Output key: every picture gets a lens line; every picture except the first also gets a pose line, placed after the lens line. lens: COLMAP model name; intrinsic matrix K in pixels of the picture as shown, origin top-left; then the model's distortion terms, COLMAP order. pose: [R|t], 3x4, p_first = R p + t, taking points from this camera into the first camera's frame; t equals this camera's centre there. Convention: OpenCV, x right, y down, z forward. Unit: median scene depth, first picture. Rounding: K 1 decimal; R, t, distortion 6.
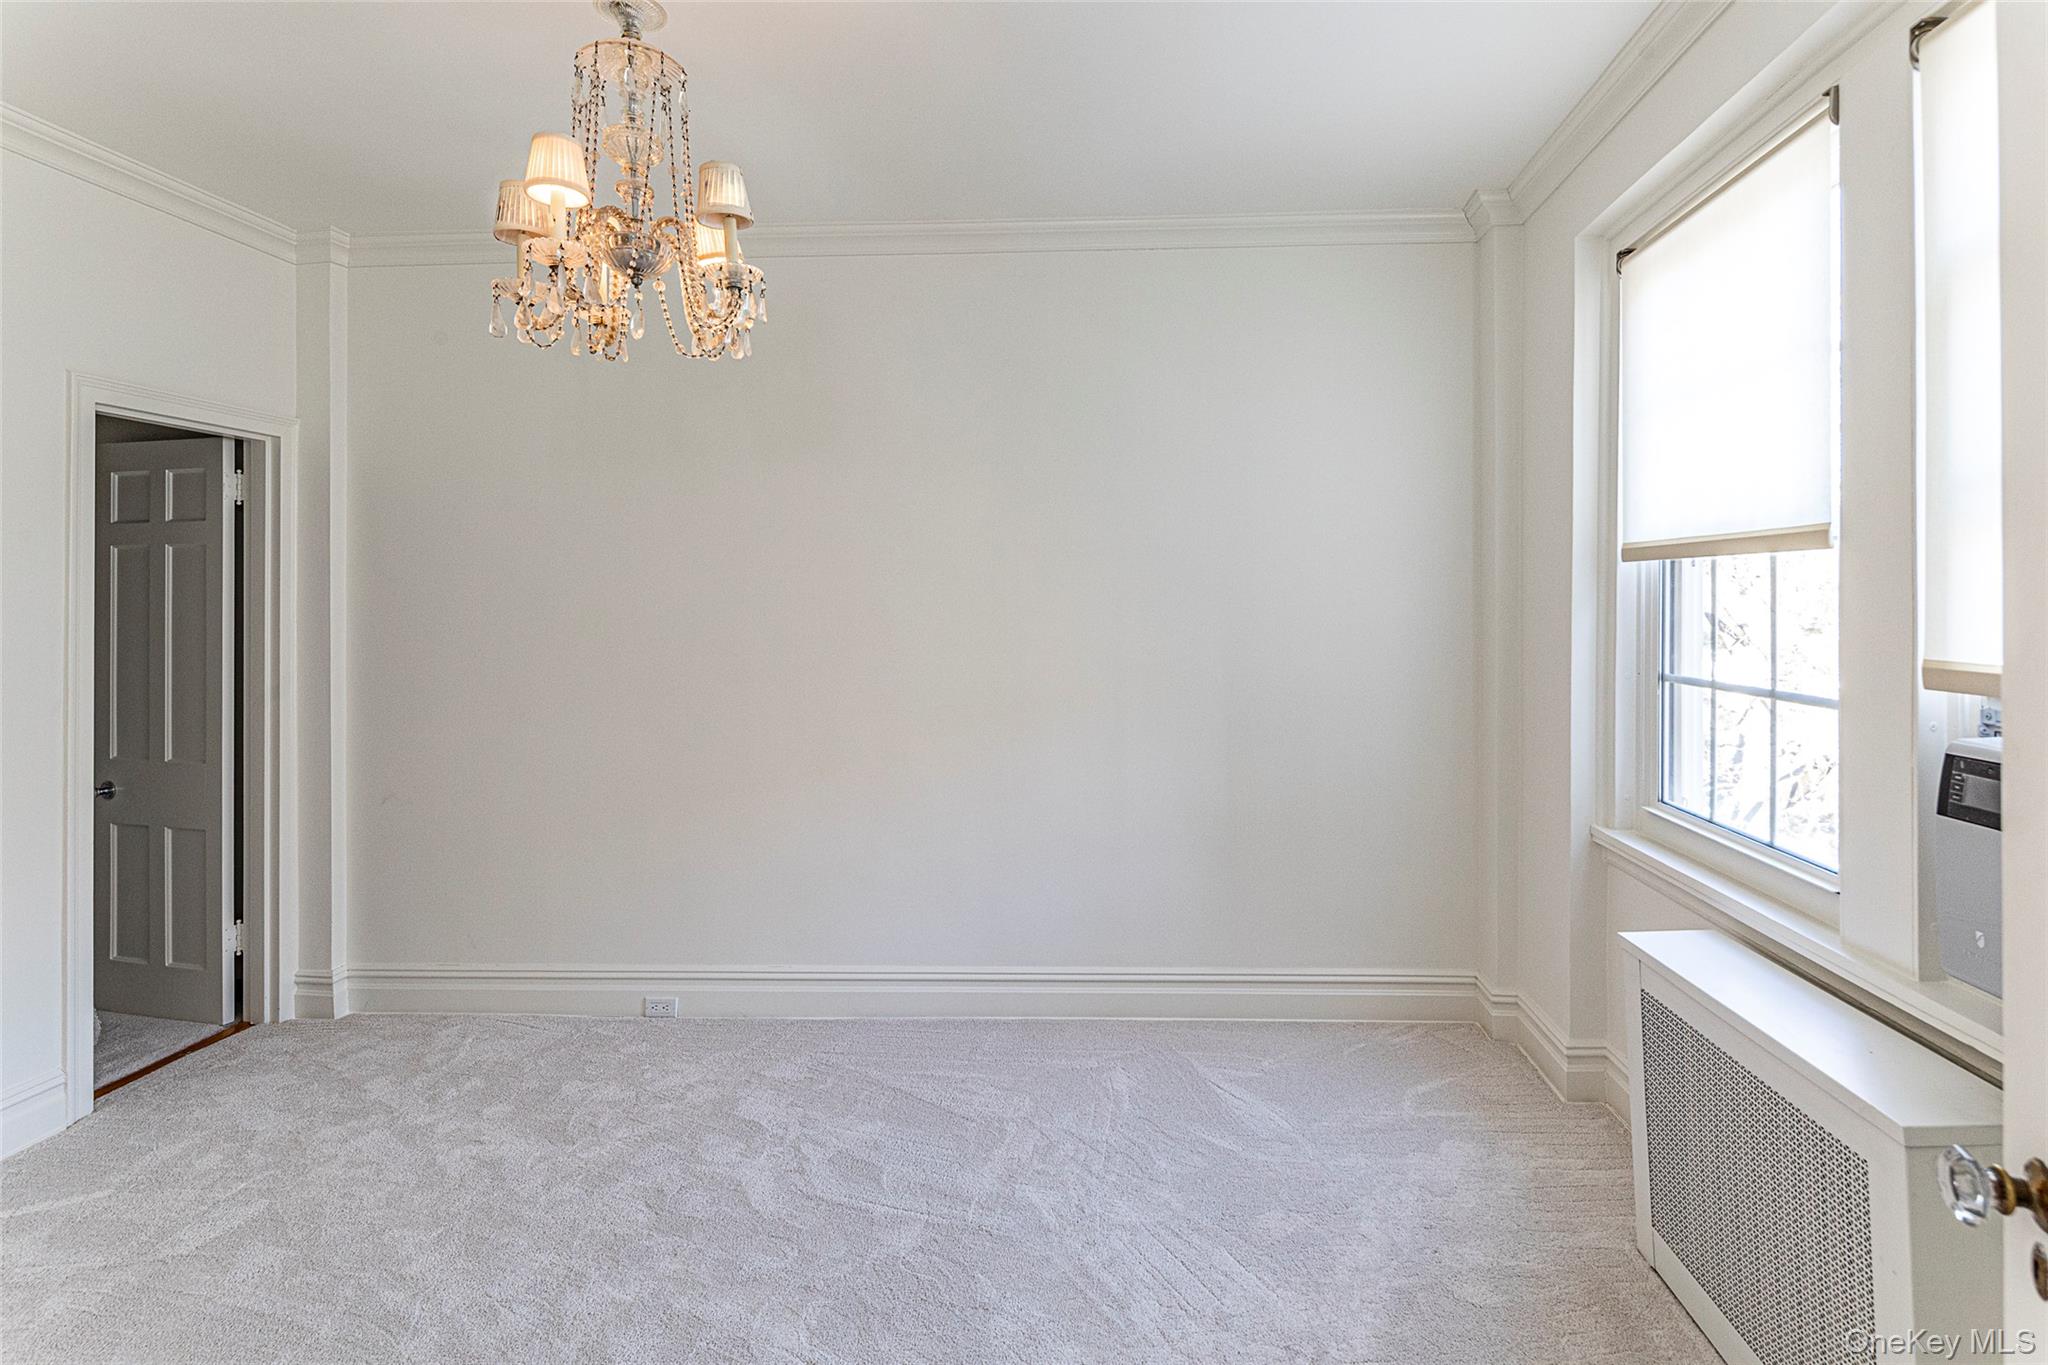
lens RADIAL K [[1051.3, 0, 1044.3], [0, 1051.3, 549.9], [0, 0, 1]] dist [-0.001286, -0.000622]
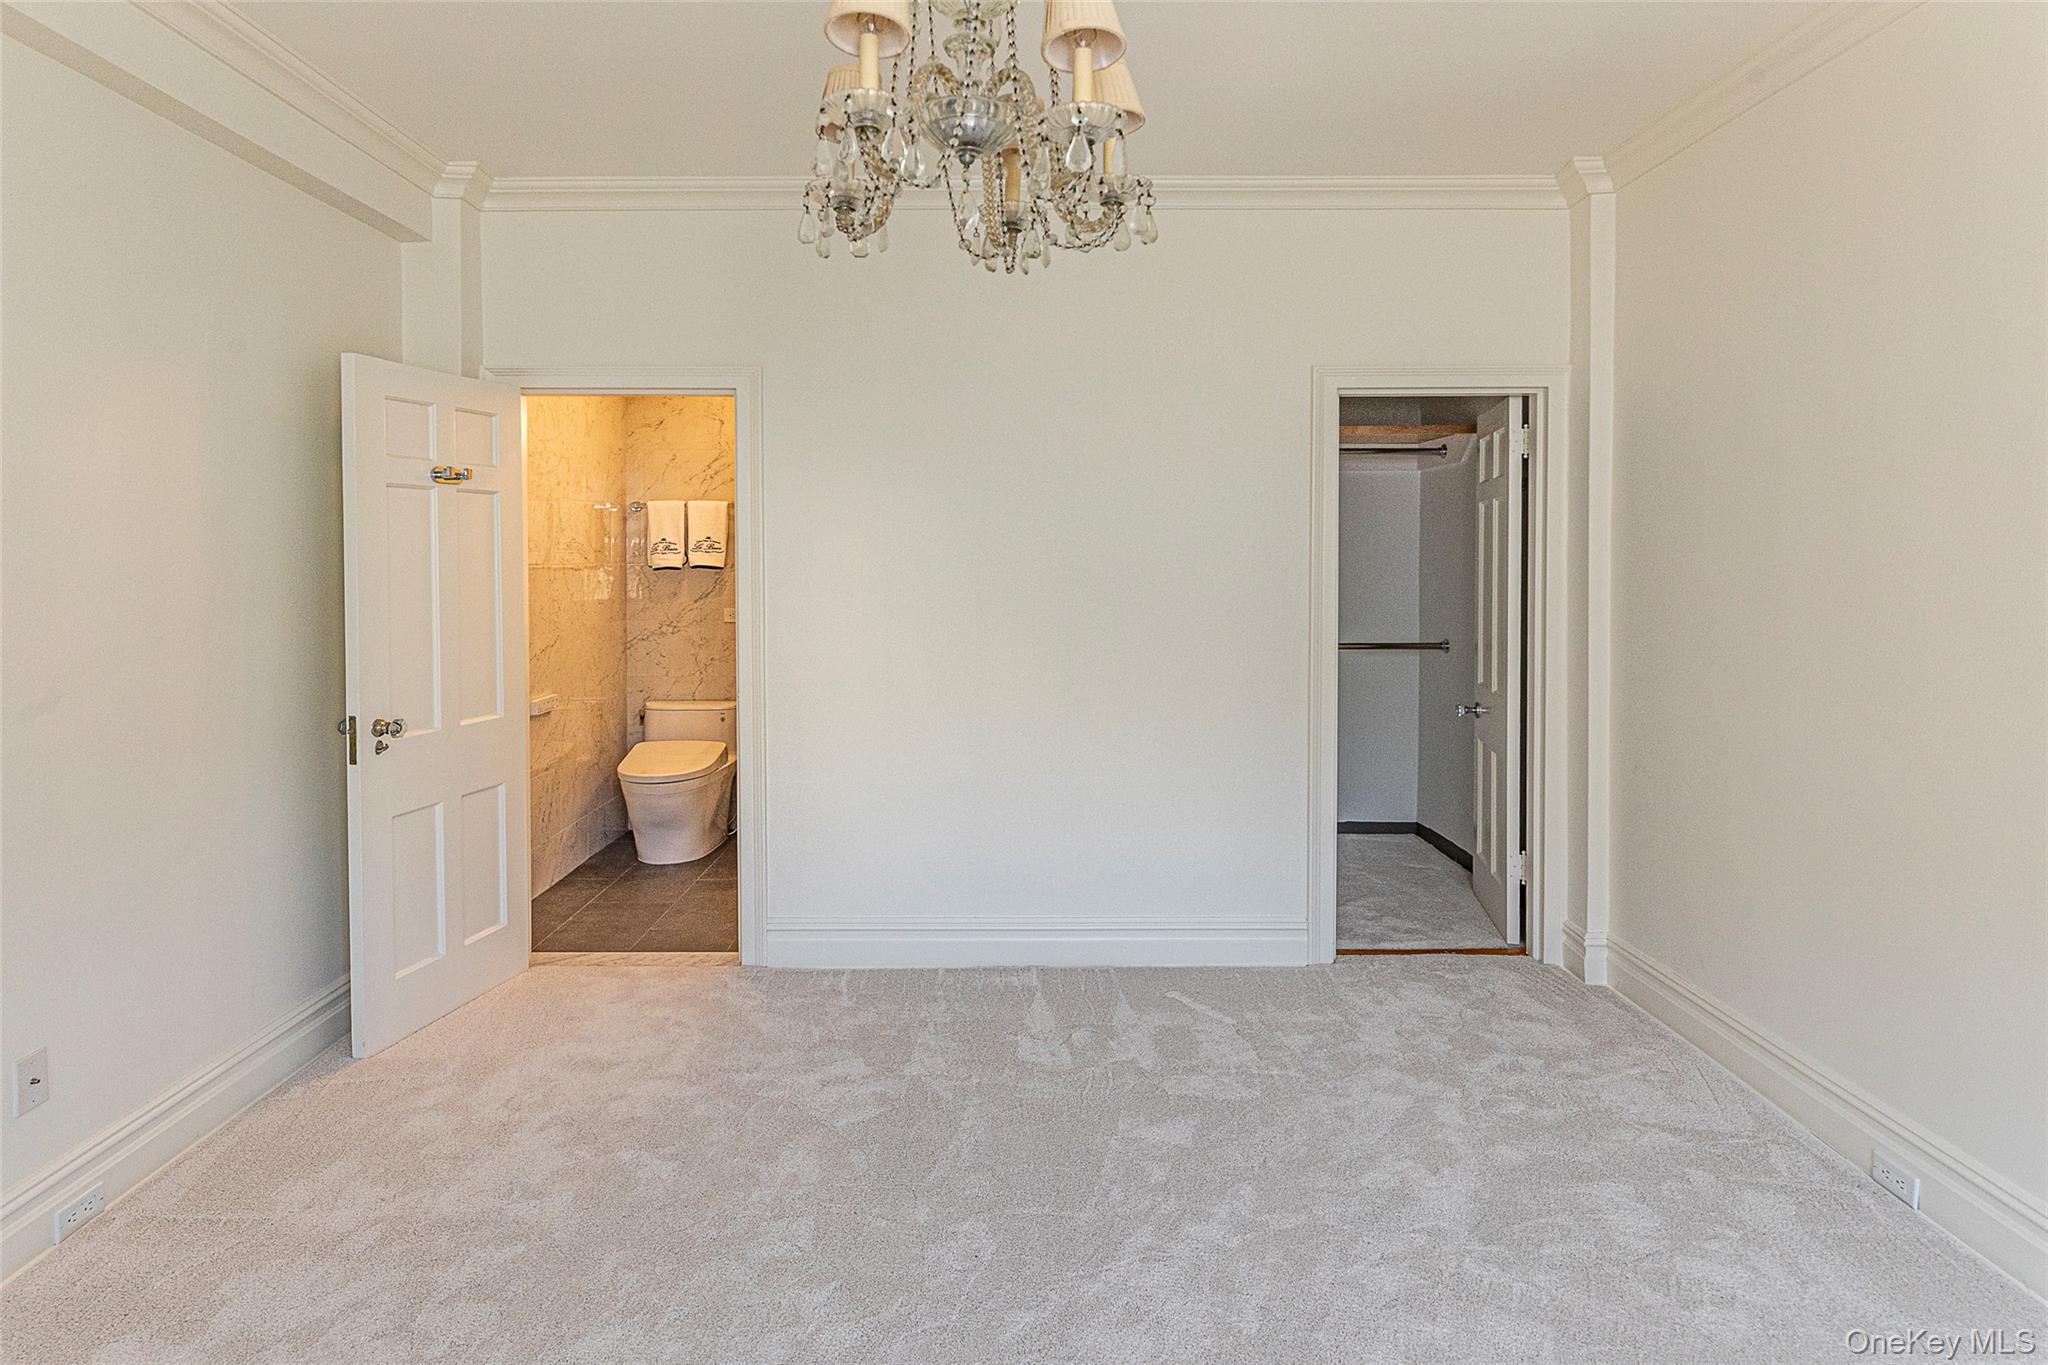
lens RADIAL K [[995.9, 0, 1024.5], [0, 995.9, 556.4], [0, 0, 1]] dist [-0.000778, -0.000248]
pose [[0.132381, 0.004965, -0.991186, 0.162402], [0.055155, 0.998401, 0.012368, 0.016577], [0.989663, -0.056306, 0.131895, 0.399877]]
